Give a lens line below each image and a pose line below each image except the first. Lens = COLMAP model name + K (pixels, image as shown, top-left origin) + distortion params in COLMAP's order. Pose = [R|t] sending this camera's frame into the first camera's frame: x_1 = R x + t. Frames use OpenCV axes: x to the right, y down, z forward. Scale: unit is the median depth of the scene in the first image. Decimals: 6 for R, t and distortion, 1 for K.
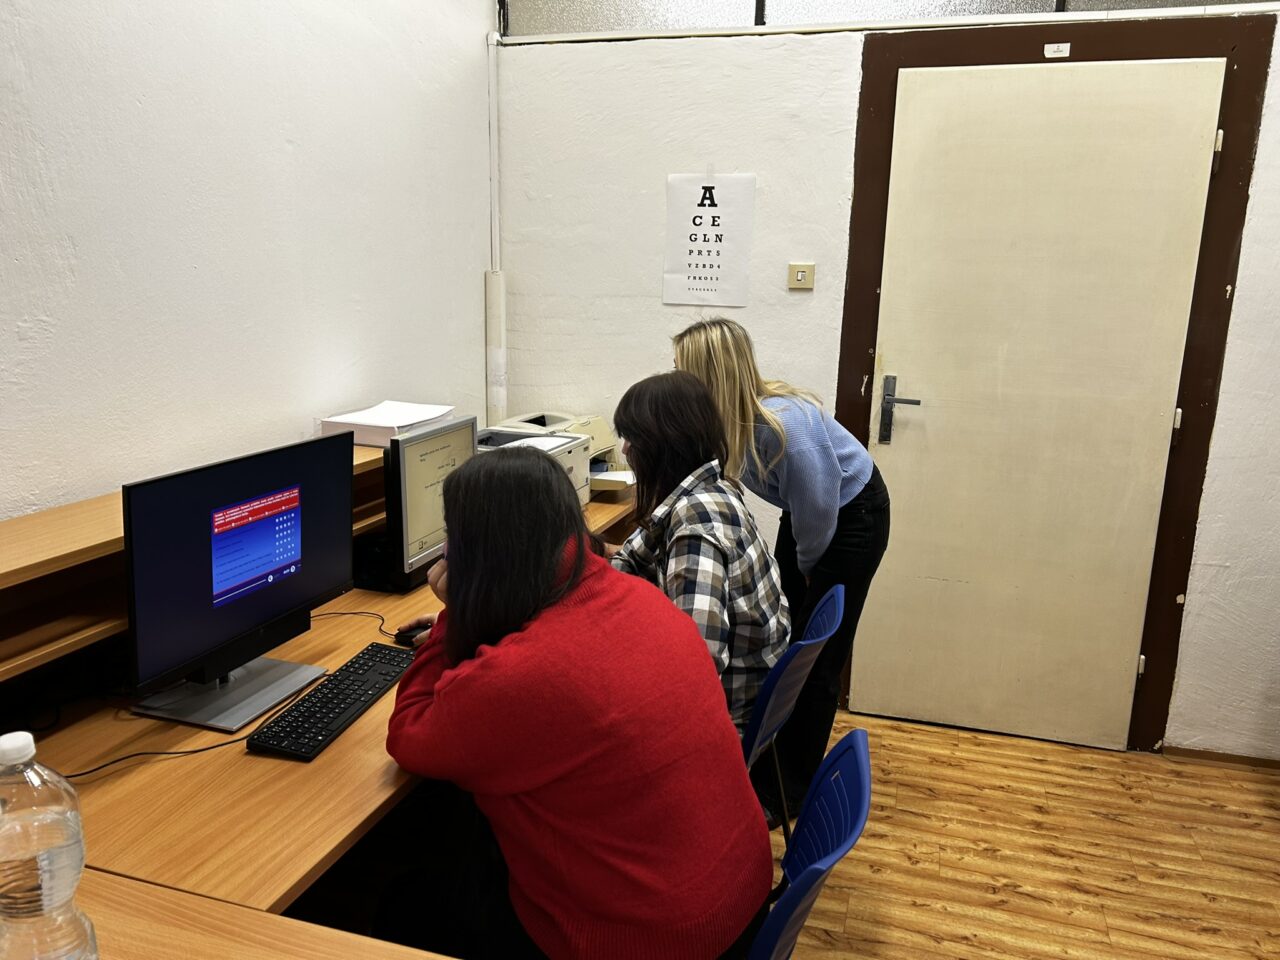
lens RADIAL K [[964.1, 0, 640.8], [0, 964.1, 481.8], [0, 0, 1]] dist [0.041146, -0.048122]
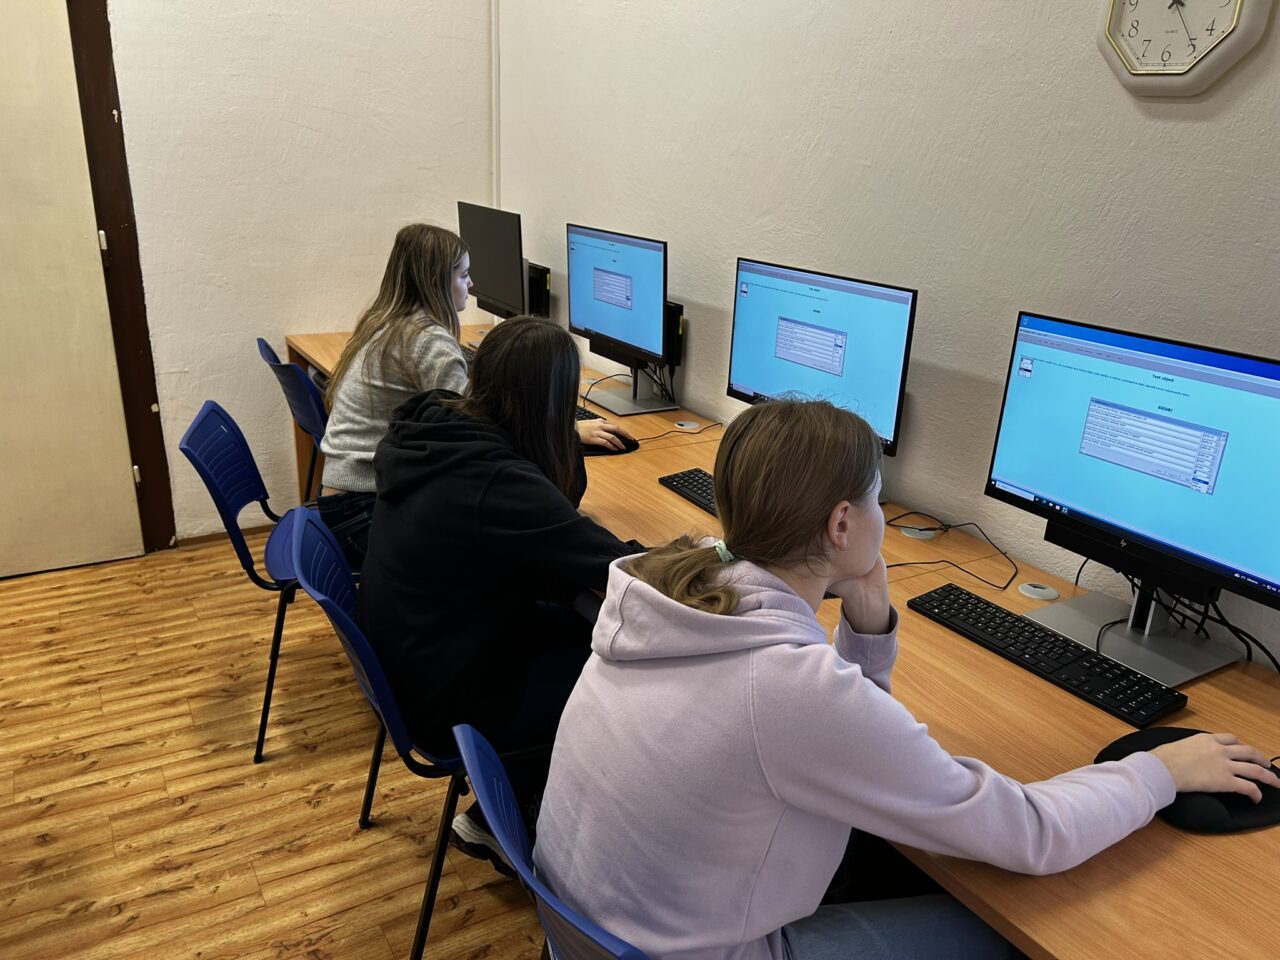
lens RADIAL K [[964.1, 0, 645.2], [0, 964.1, 479.8], [0, 0, 1]] dist [0.041146, -0.048122]
pose [[0.662201, -0.241101, 0.709479, 0.129713], [0.128921, 0.969362, 0.209086, 0.043431], [-0.738152, -0.046990, 0.672995, -0.168714]]
